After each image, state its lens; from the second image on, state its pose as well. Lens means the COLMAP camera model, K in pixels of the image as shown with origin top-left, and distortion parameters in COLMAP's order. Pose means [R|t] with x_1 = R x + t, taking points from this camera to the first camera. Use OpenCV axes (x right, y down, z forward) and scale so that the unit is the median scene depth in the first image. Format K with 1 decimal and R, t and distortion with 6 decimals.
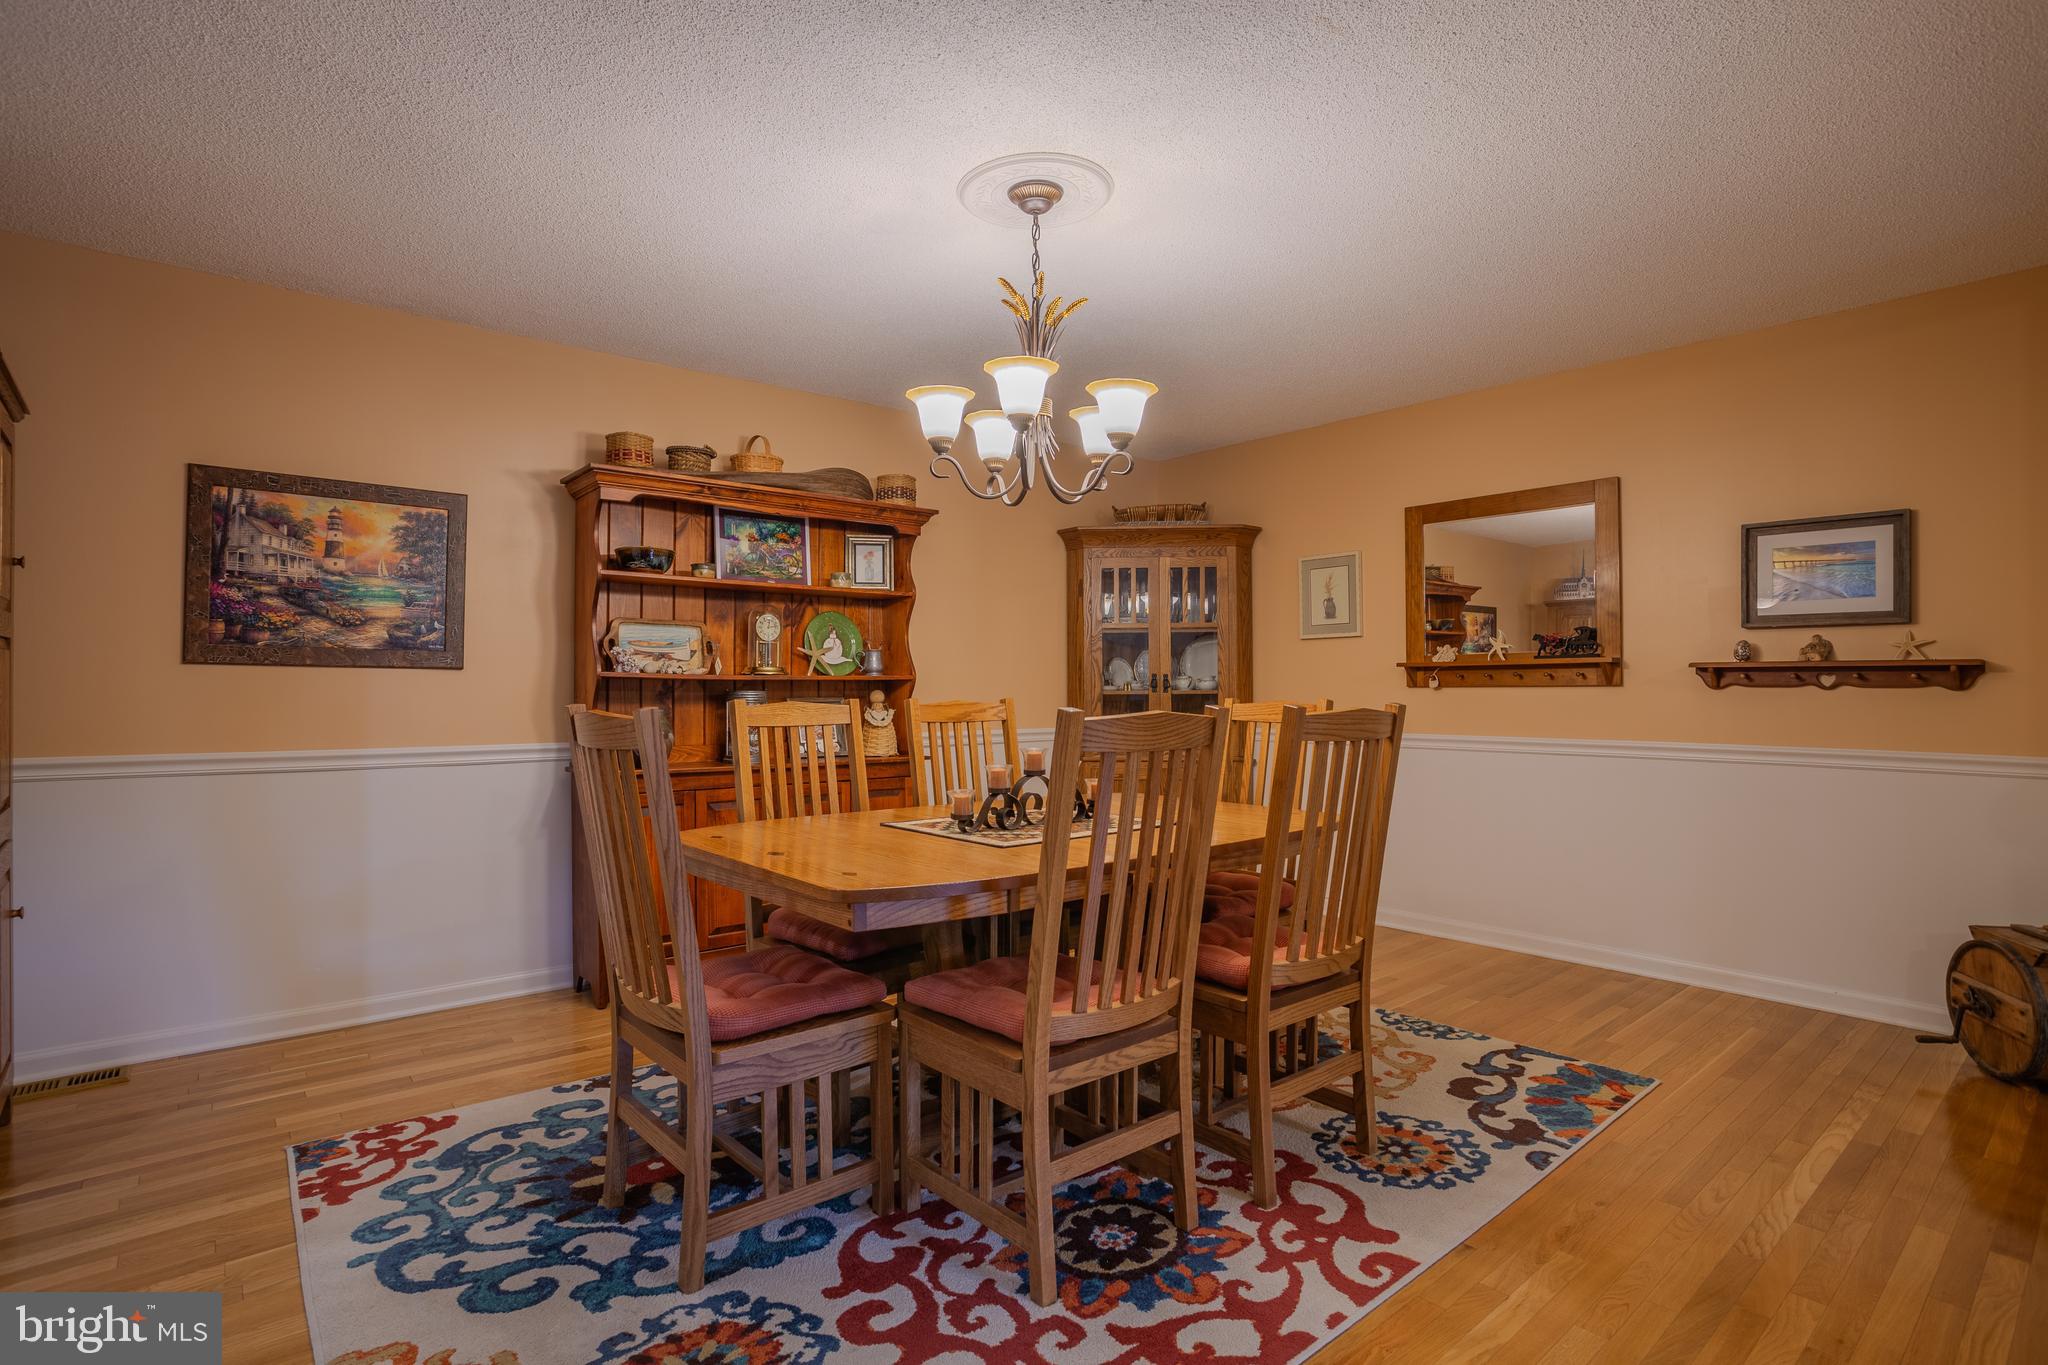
lens RADIAL K [[1012.7, 0, 1028.2], [0, 1012.7, 696.4], [0, 0, 1]] dist [-0.134003, 0.067262]
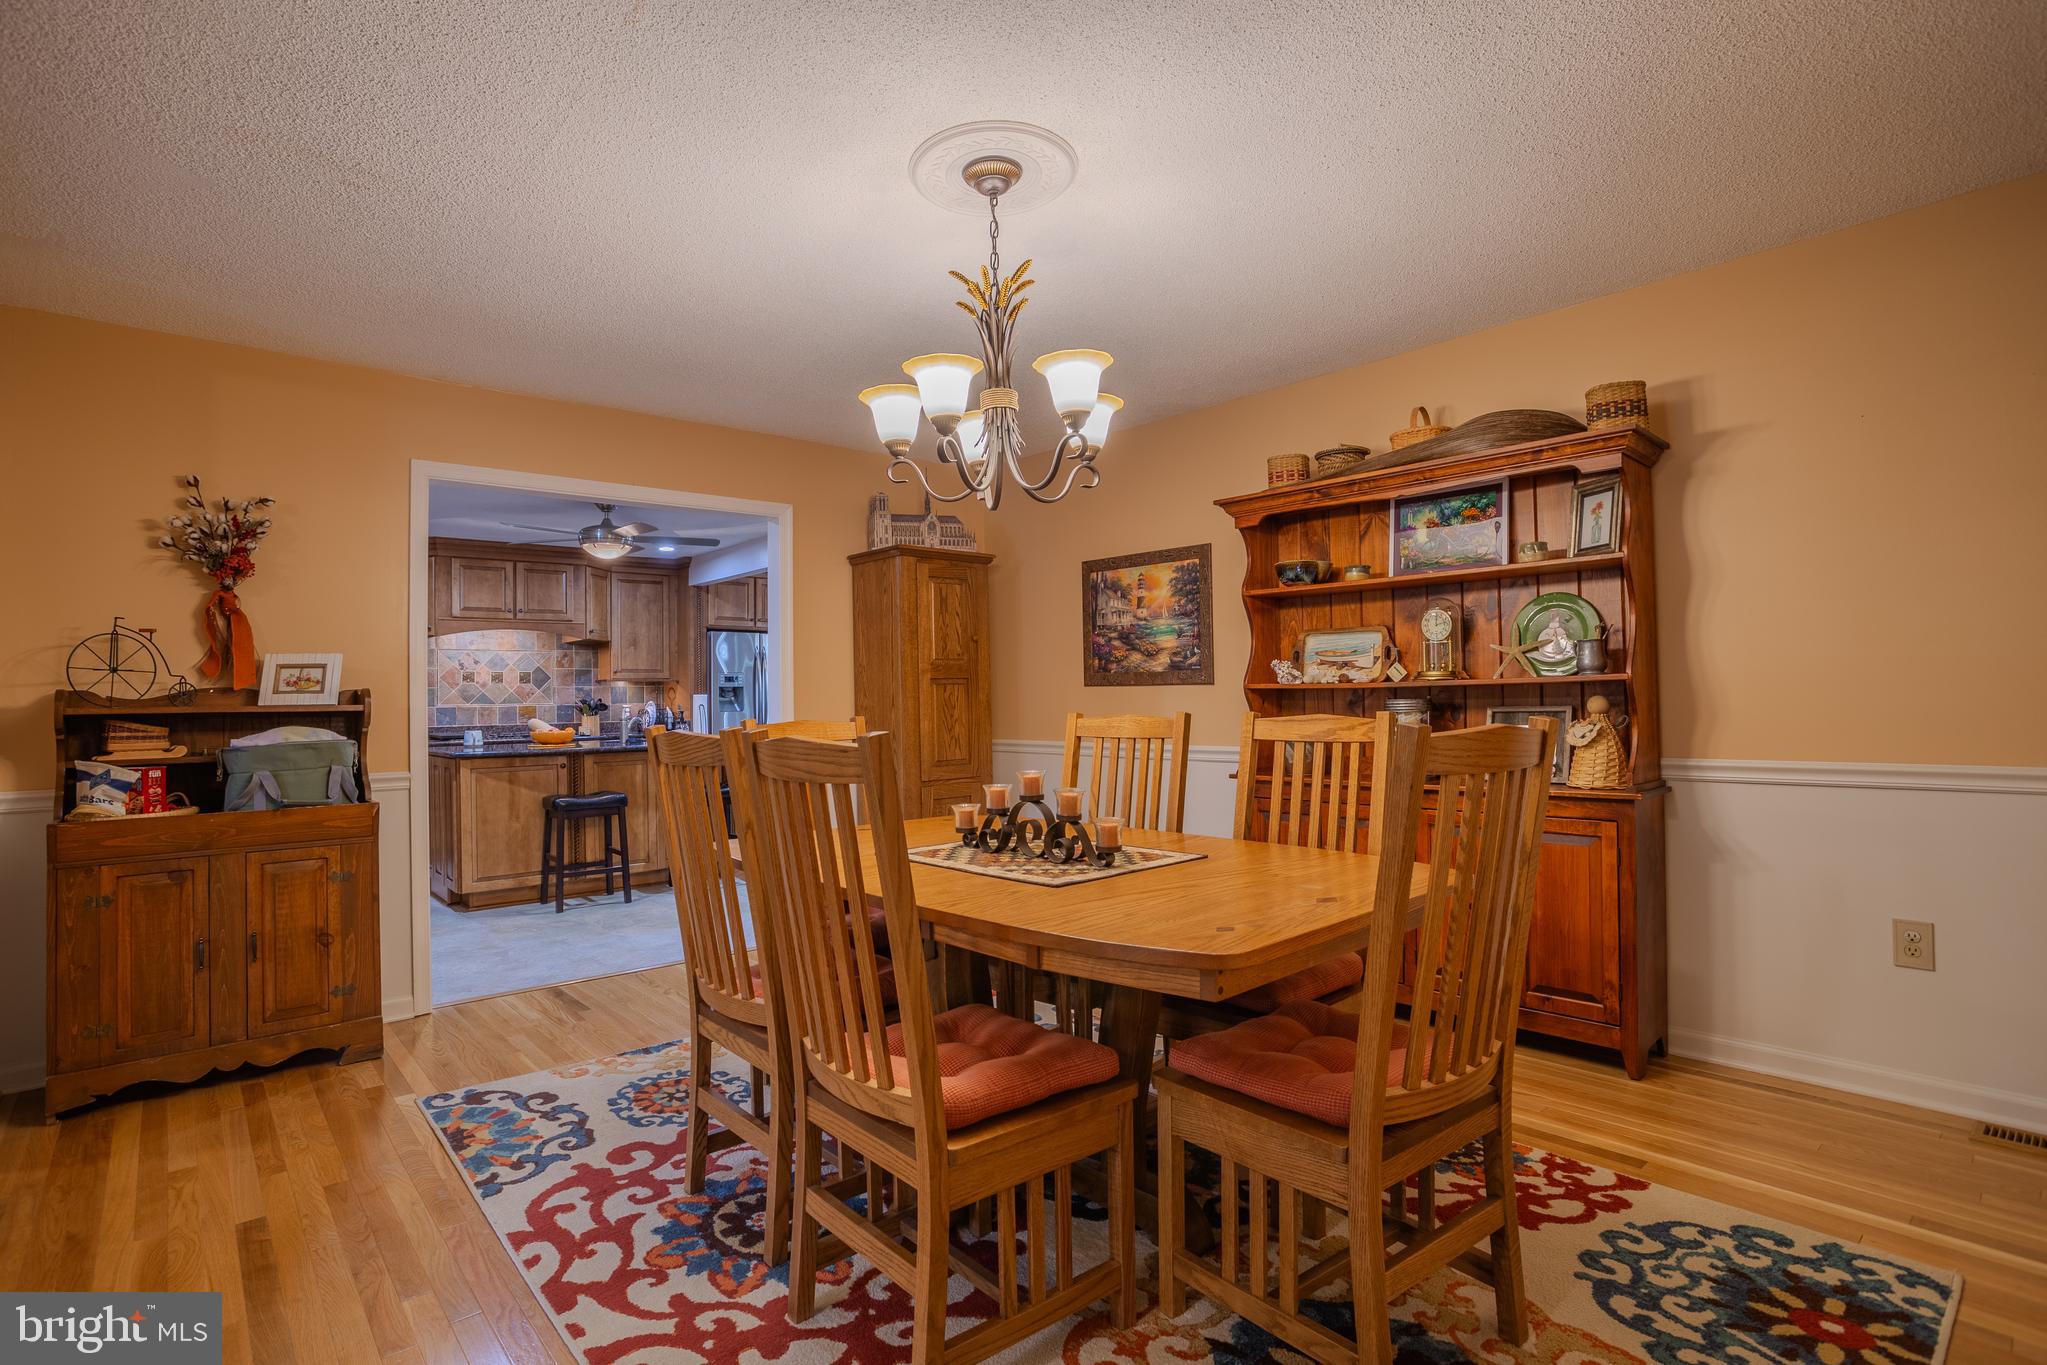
lens RADIAL K [[1004.7, 0, 994.2], [0, 1004.7, 674.1], [0, 0, 1]] dist [-0.031274, 0.000137]
pose [[-0.005474, -0.026883, -0.999624, 0.733219], [0.011324, 0.999573, -0.026944, -0.010046], [0.999921, -0.011467, -0.005168, 0.771008]]
